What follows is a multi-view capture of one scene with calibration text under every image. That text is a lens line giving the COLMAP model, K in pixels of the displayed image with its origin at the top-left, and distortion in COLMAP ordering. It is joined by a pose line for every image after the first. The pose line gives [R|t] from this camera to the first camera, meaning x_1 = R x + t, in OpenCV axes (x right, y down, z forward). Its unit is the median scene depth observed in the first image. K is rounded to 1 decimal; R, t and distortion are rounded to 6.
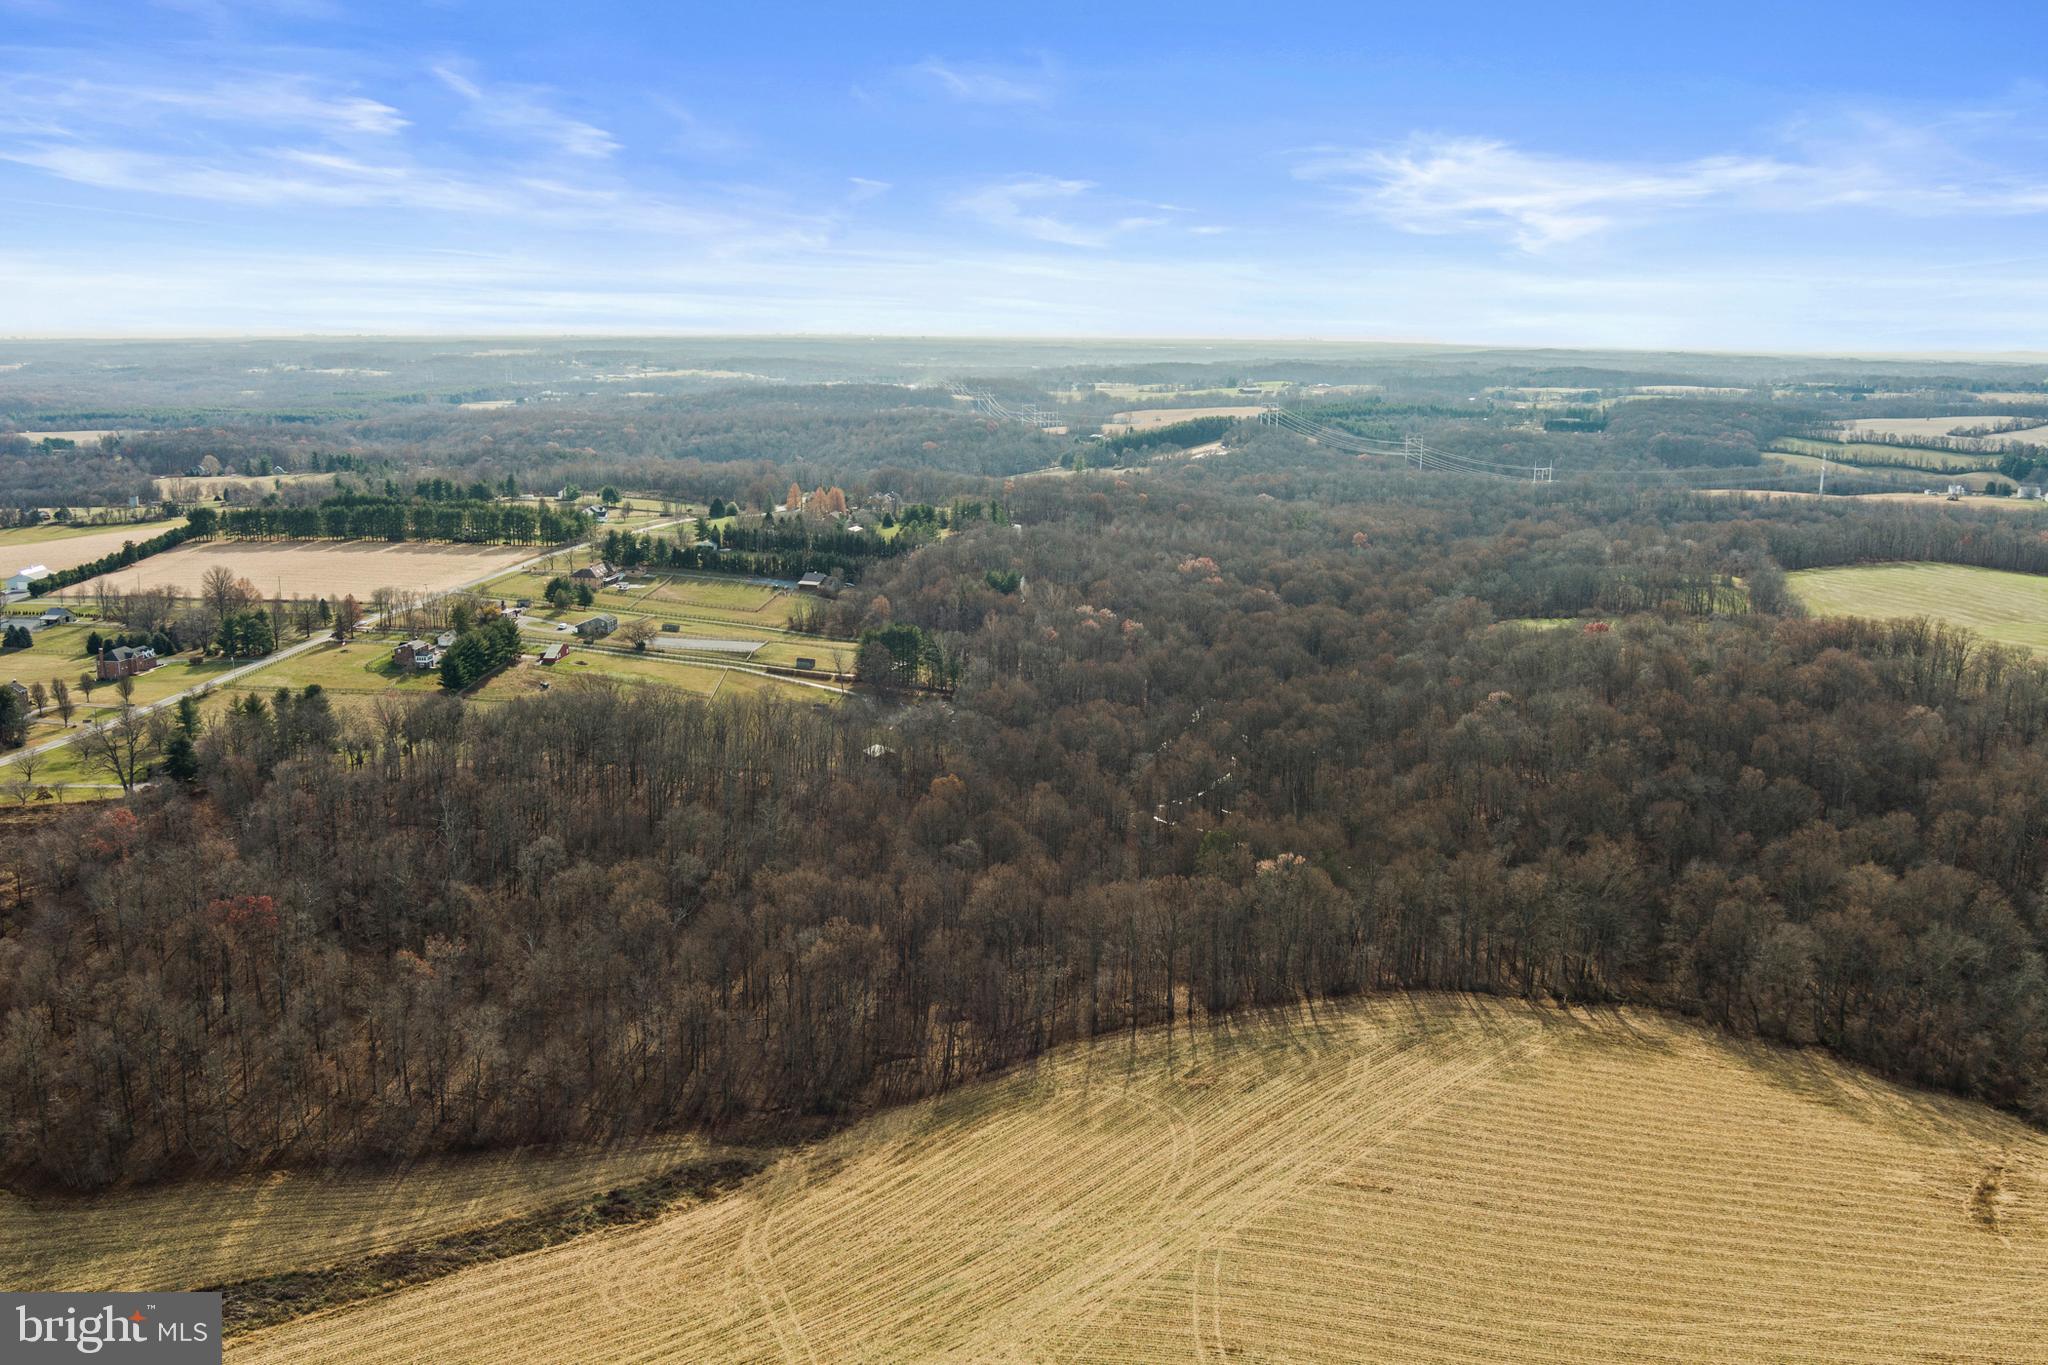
lens RADIAL K [[1712.5, 0, 1023.6], [0, 1712.5, 675.7], [0, 0, 1]] dist [-0.079471, 0.026101]
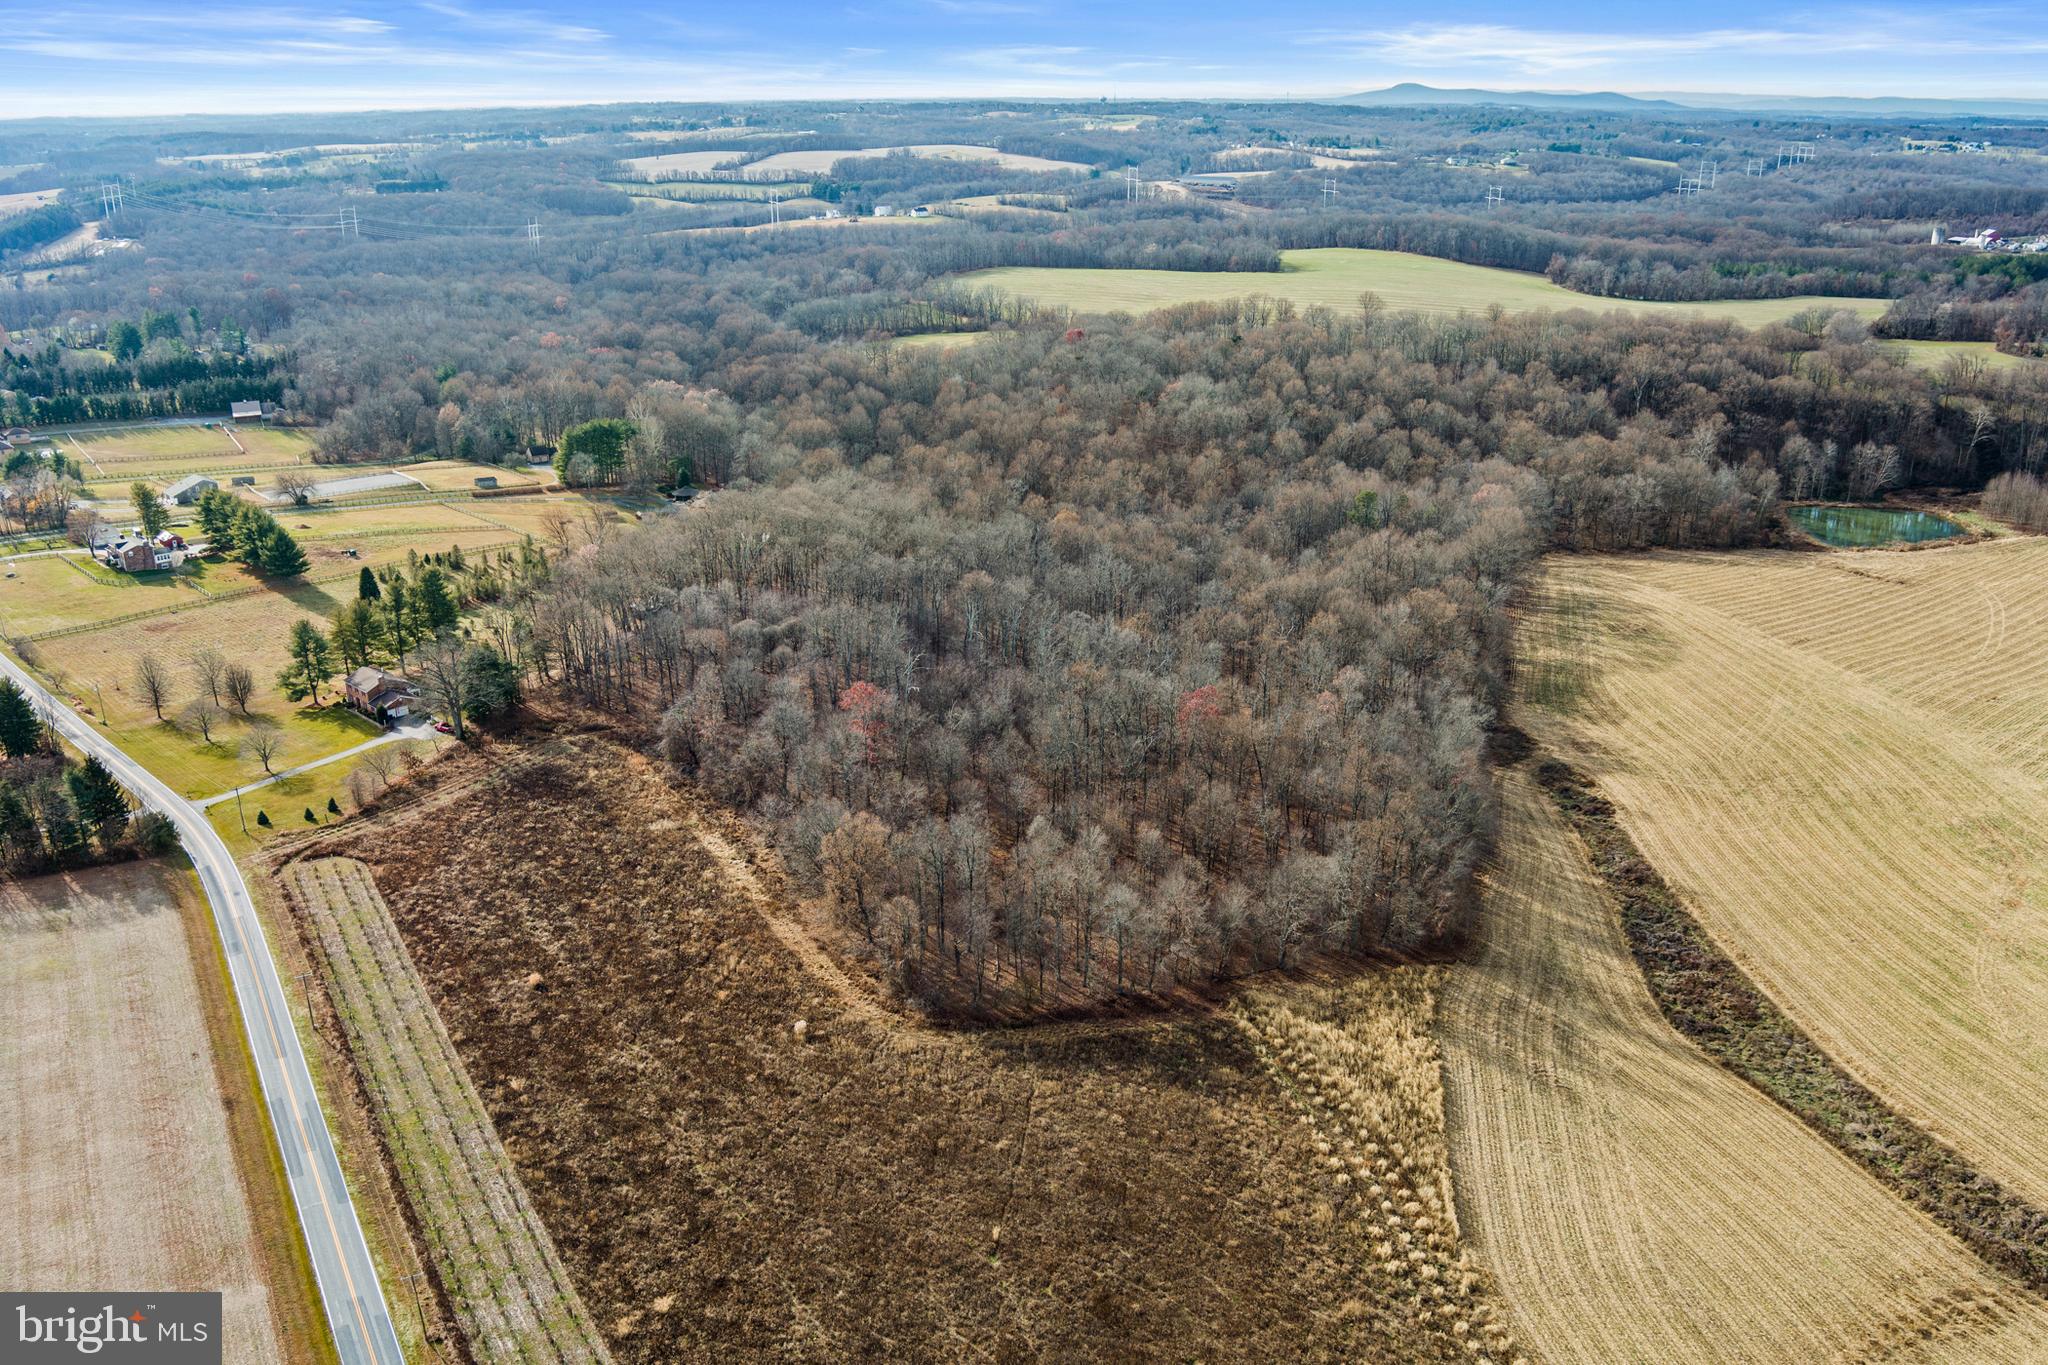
lens RADIAL K [[1679.4, 0, 1024.2], [0, 1679.4, 679.1], [0, 0, 1]] dist [-0.070972, 0.006093]
pose [[0.657848, -0.263911, 0.705398, -0.585136], [0.159231, 0.964161, 0.212226, -0.048374], [-0.736126, -0.027291, 0.676294, 0.198337]]
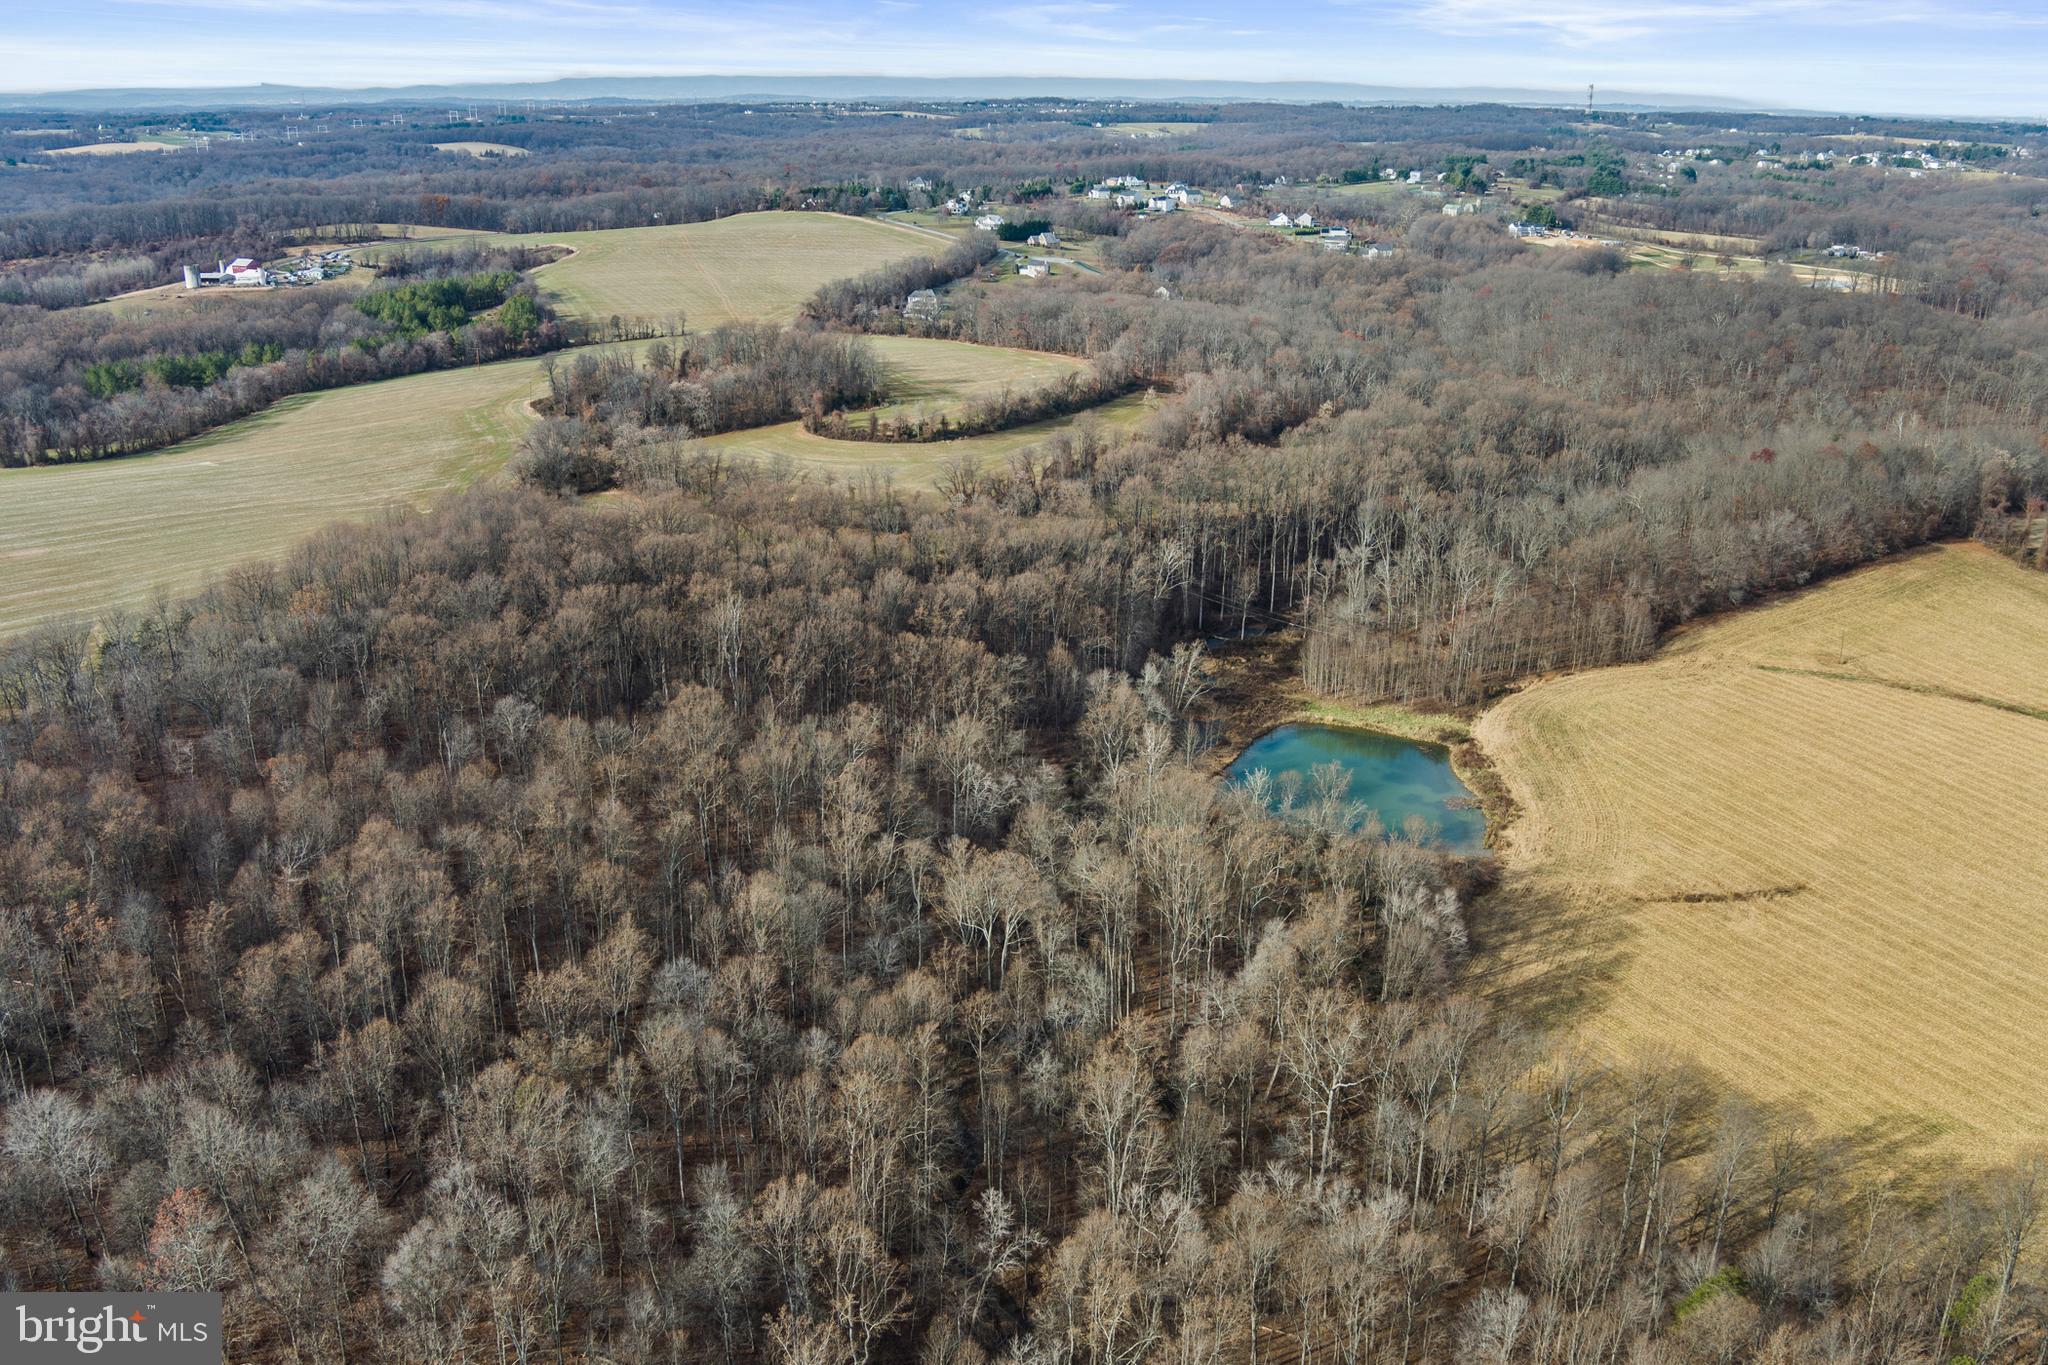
lens RADIAL K [[1708.4, 0, 1023.8], [0, 1708.4, 676.6], [0, 0, 1]] dist [-0.075875, 0.015164]
pose [[-0.482896, -0.303462, 0.821415, -0.033360], [0.164428, 0.889925, 0.425437, -0.160351], [-0.860102, 0.340505, -0.379844, 0.770799]]
